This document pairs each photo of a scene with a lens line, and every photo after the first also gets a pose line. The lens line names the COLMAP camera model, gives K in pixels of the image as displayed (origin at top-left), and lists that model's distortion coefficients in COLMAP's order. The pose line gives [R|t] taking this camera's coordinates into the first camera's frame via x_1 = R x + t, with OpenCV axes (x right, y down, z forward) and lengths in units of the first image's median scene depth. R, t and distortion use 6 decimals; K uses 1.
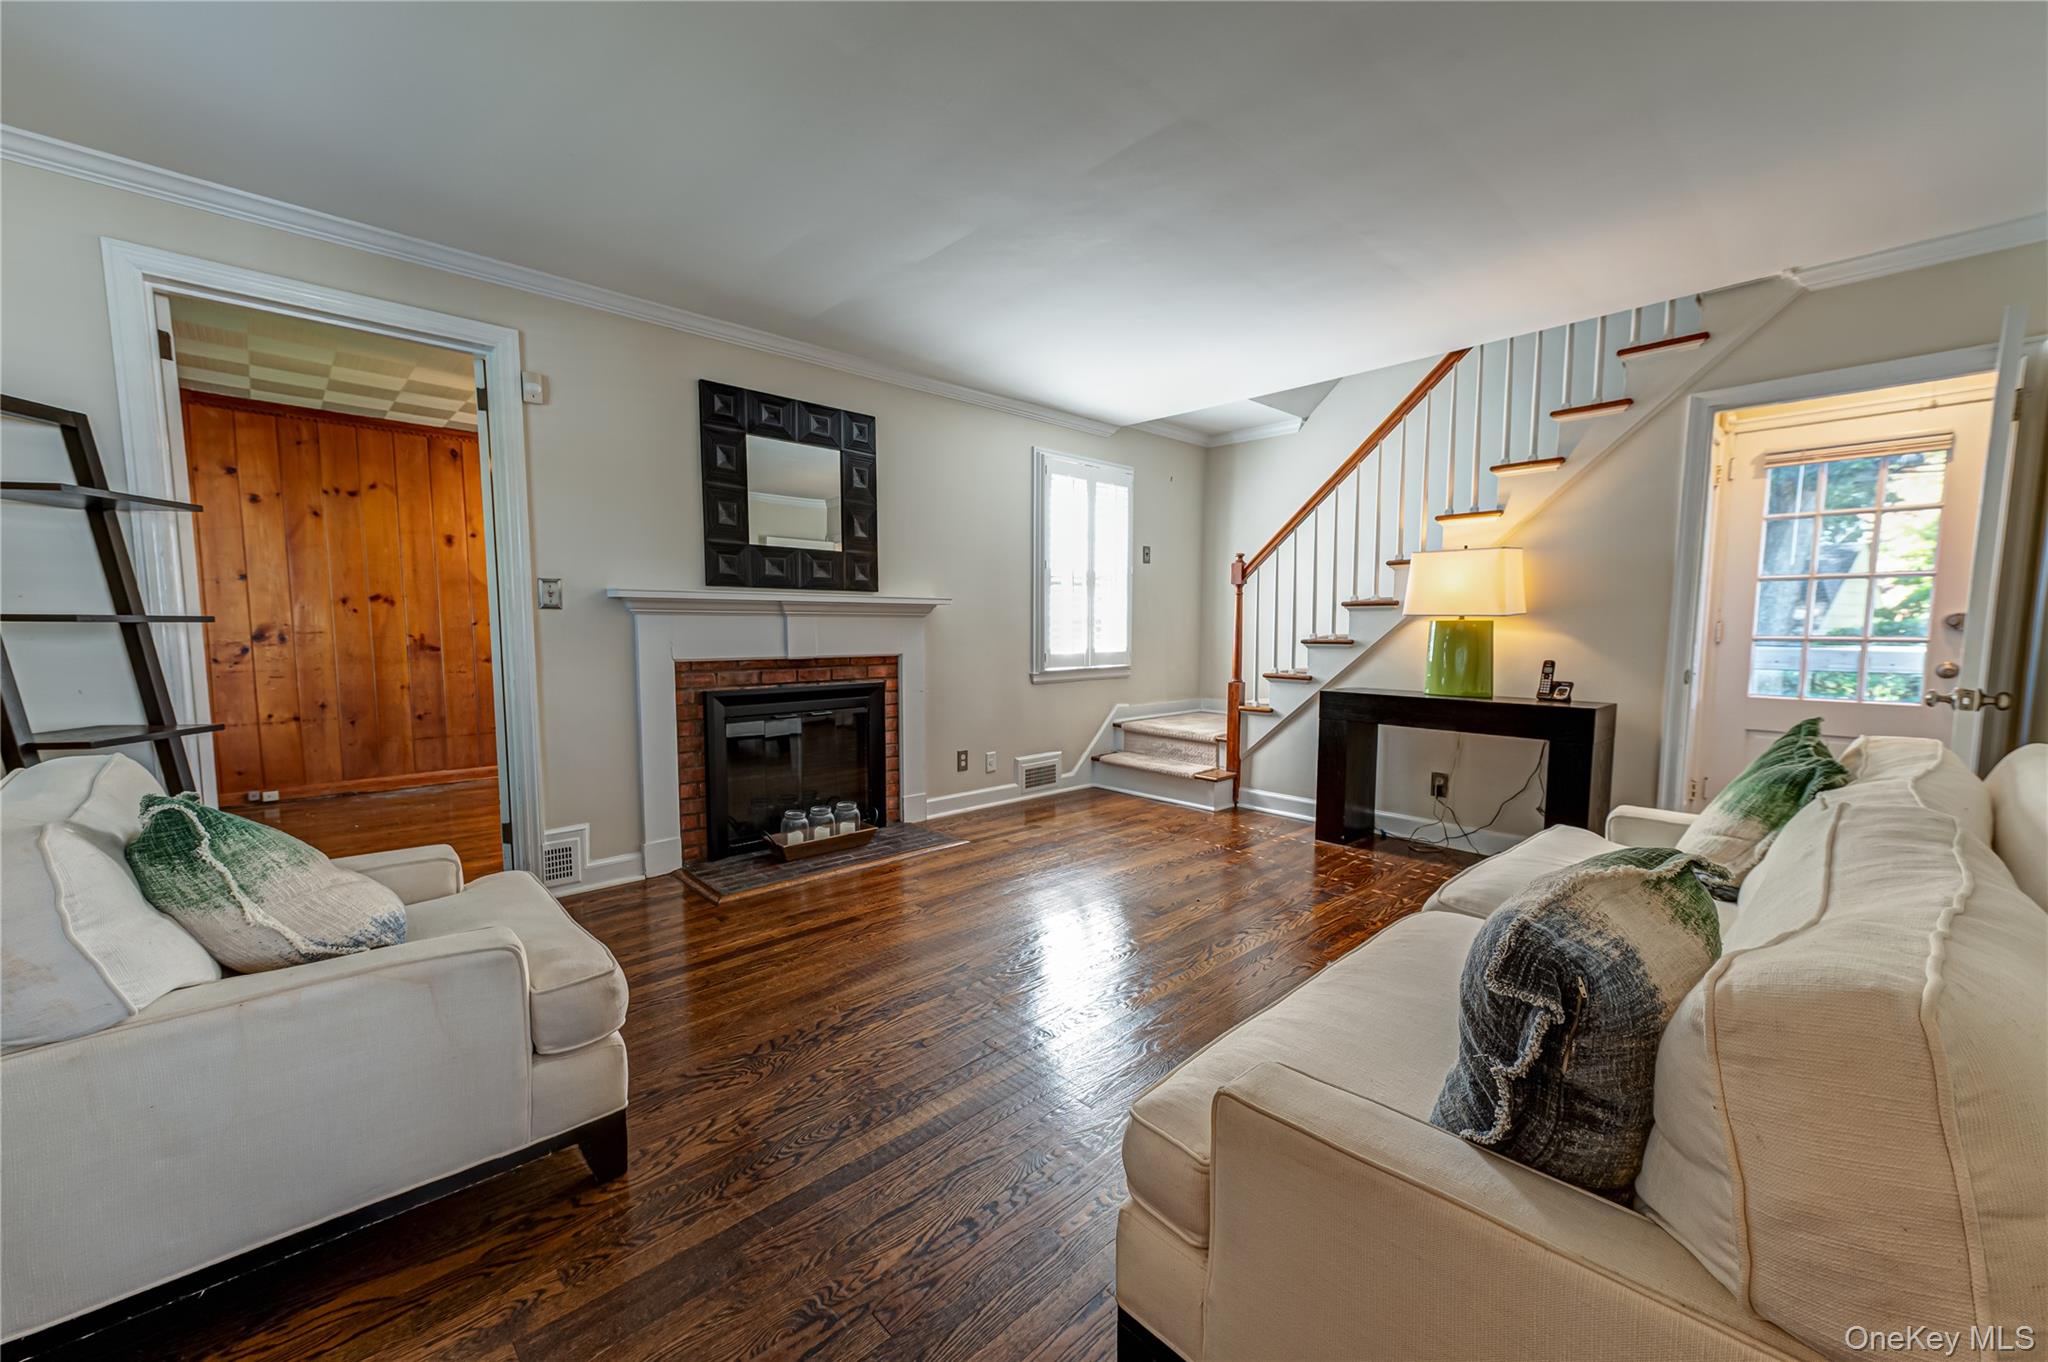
lens RADIAL K [[795.2, 0, 1019.7], [0, 795.2, 692.5], [0, 0, 1]] dist [0.016439, -0.000157]
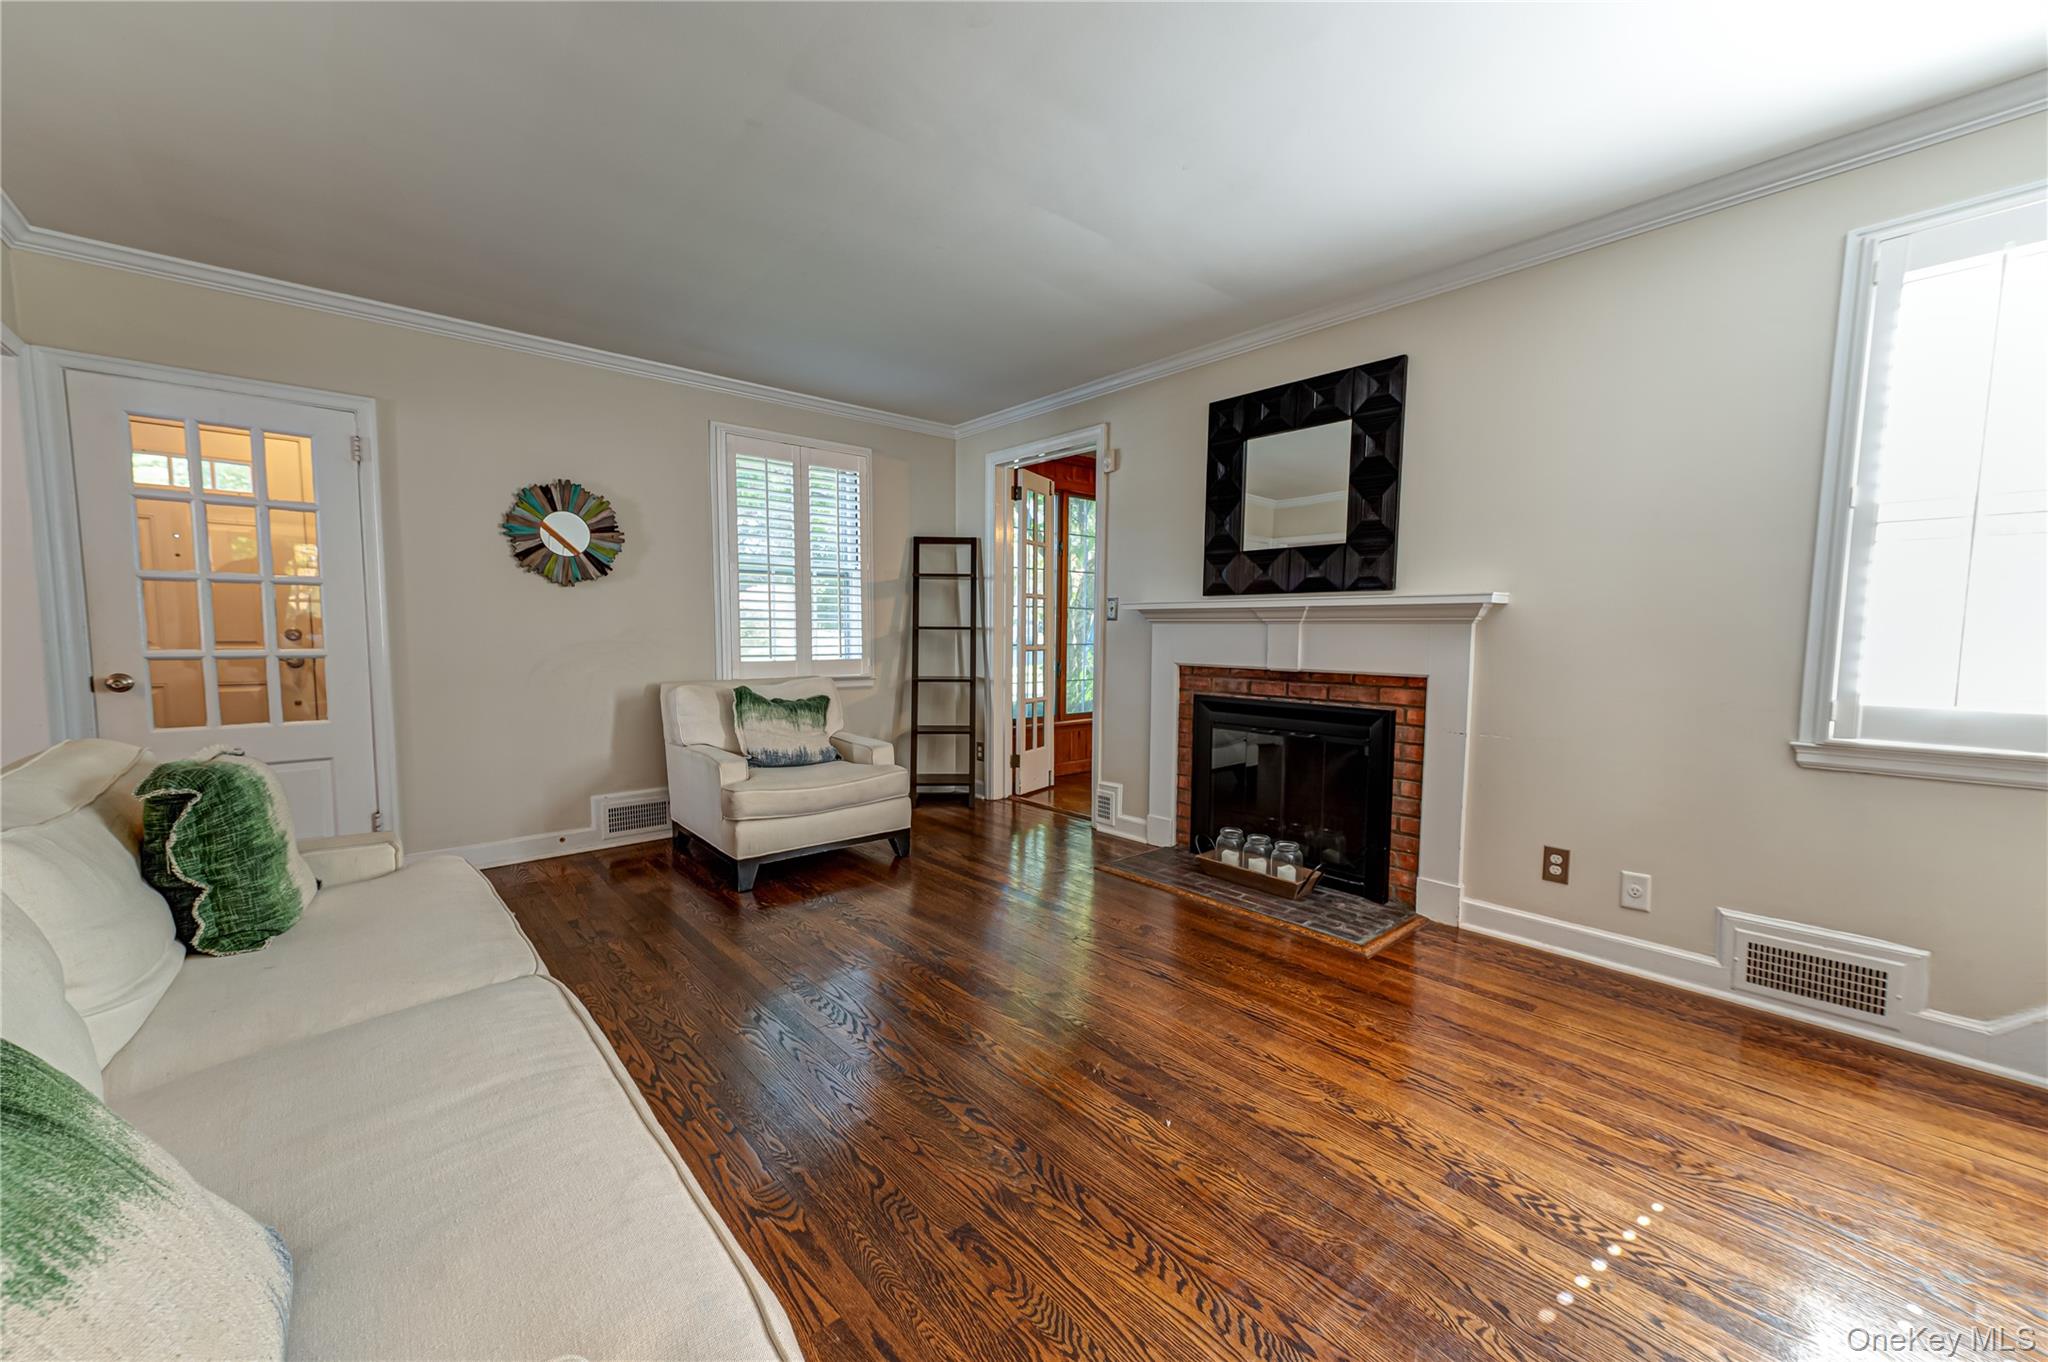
lens RADIAL K [[795.2, 0, 1019.7], [0, 795.2, 692.5], [0, 0, 1]] dist [0.016439, -0.000157]
pose [[-0.034285, 0.077531, -0.996400, 0.630605], [-0.093569, 0.992358, 0.080436, -0.062376], [0.995022, 0.095990, -0.026769, 0.728049]]
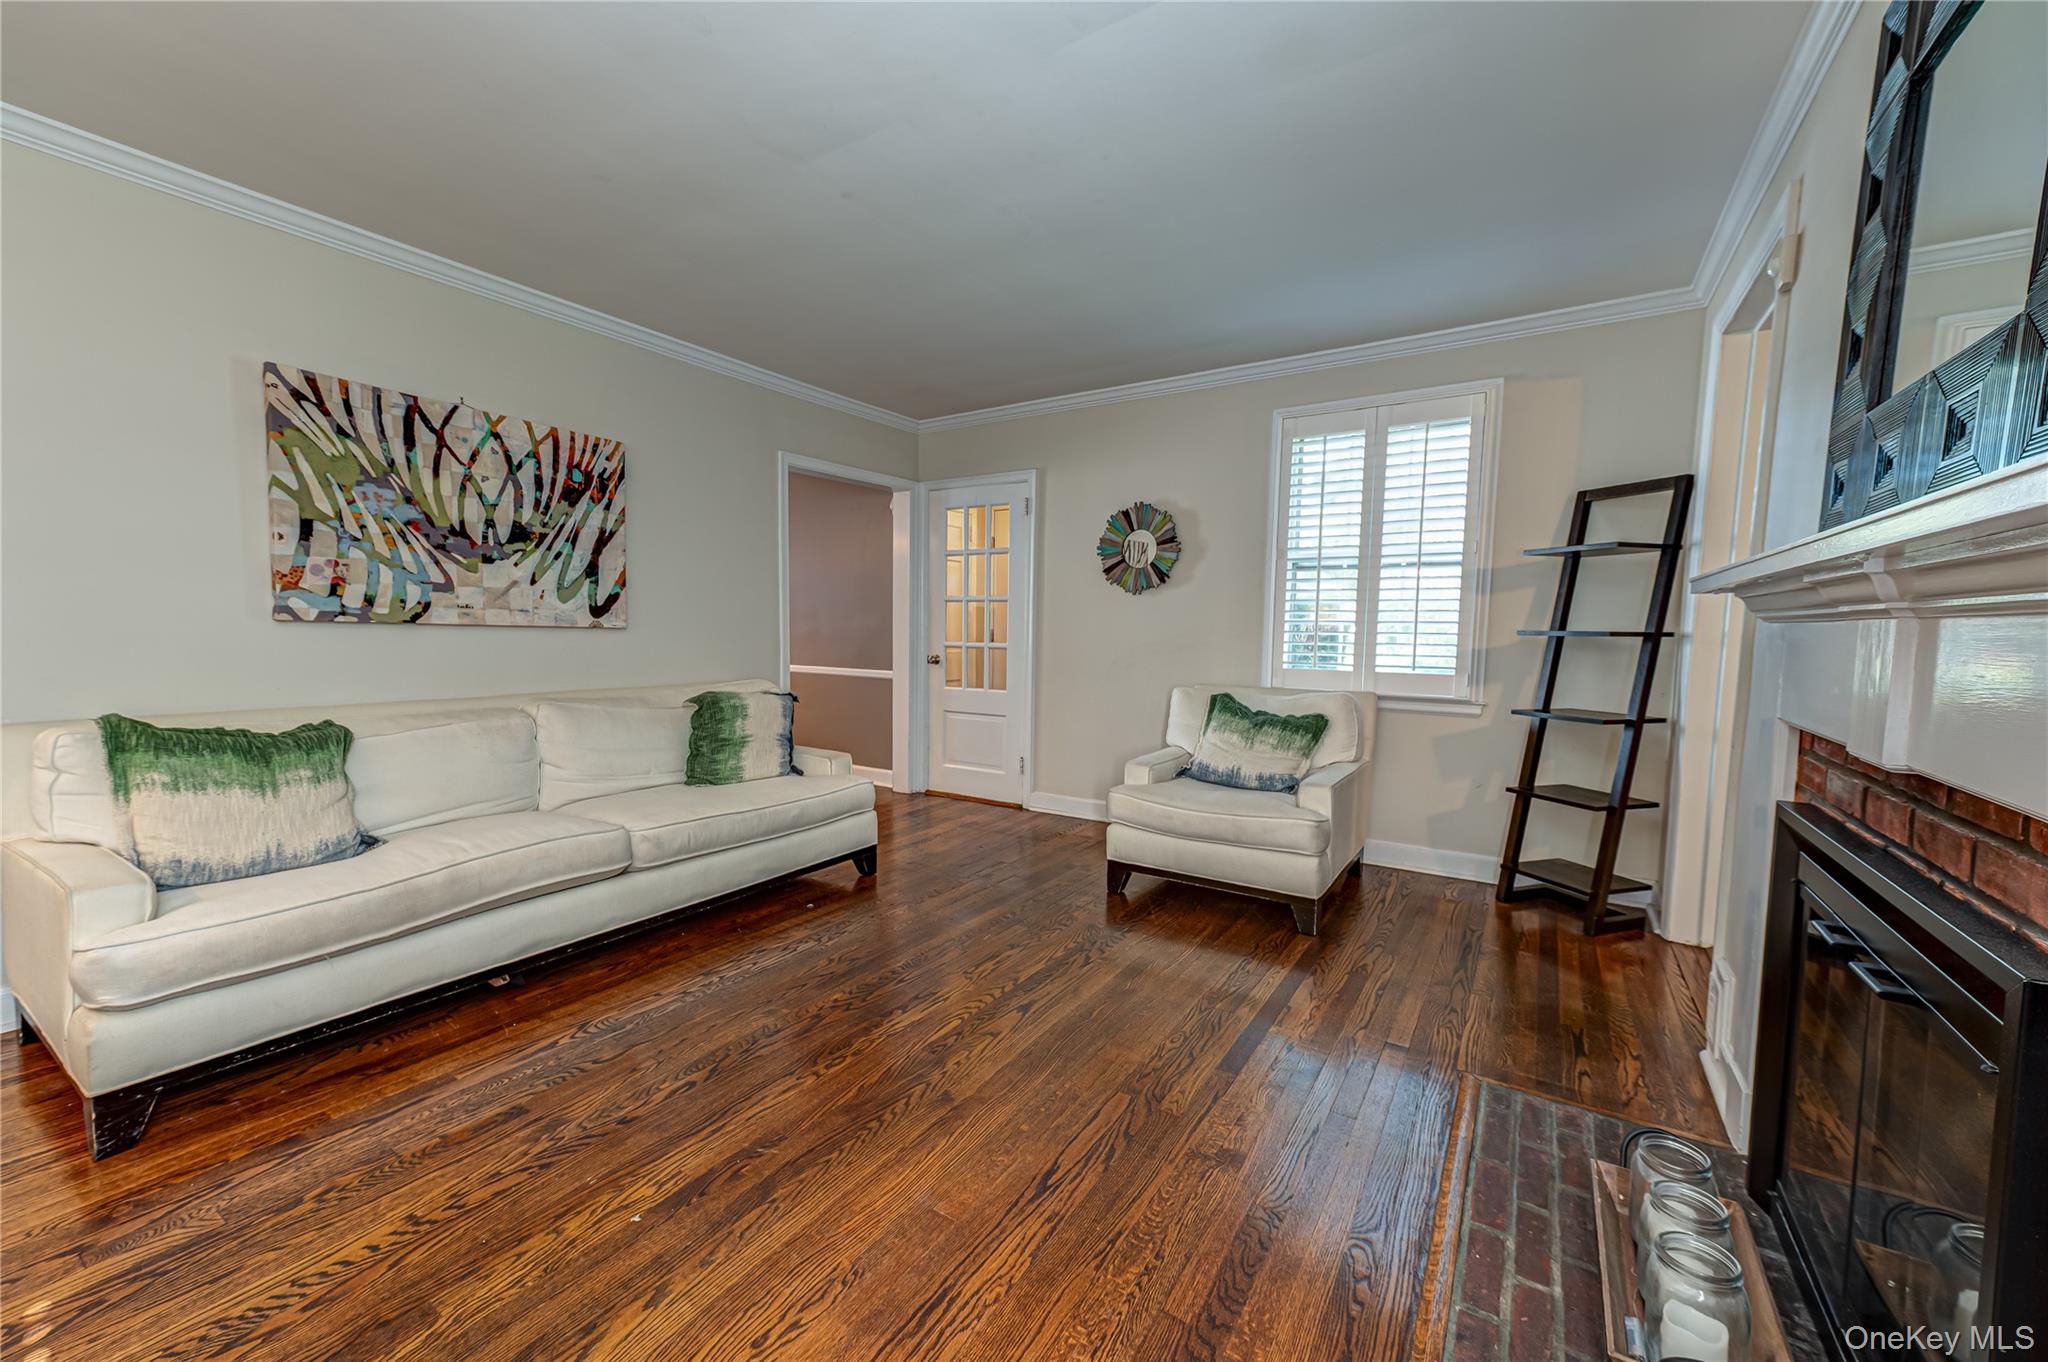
lens RADIAL K [[795.2, 0, 1019.7], [0, 795.2, 692.5], [0, 0, 1]] dist [0.016439, -0.000157]
pose [[-0.969609, 0.007155, -0.244557, 0.099630], [-0.035152, 0.985128, 0.168188, -0.107522], [0.242123, 0.171673, -0.954937, 1.196484]]
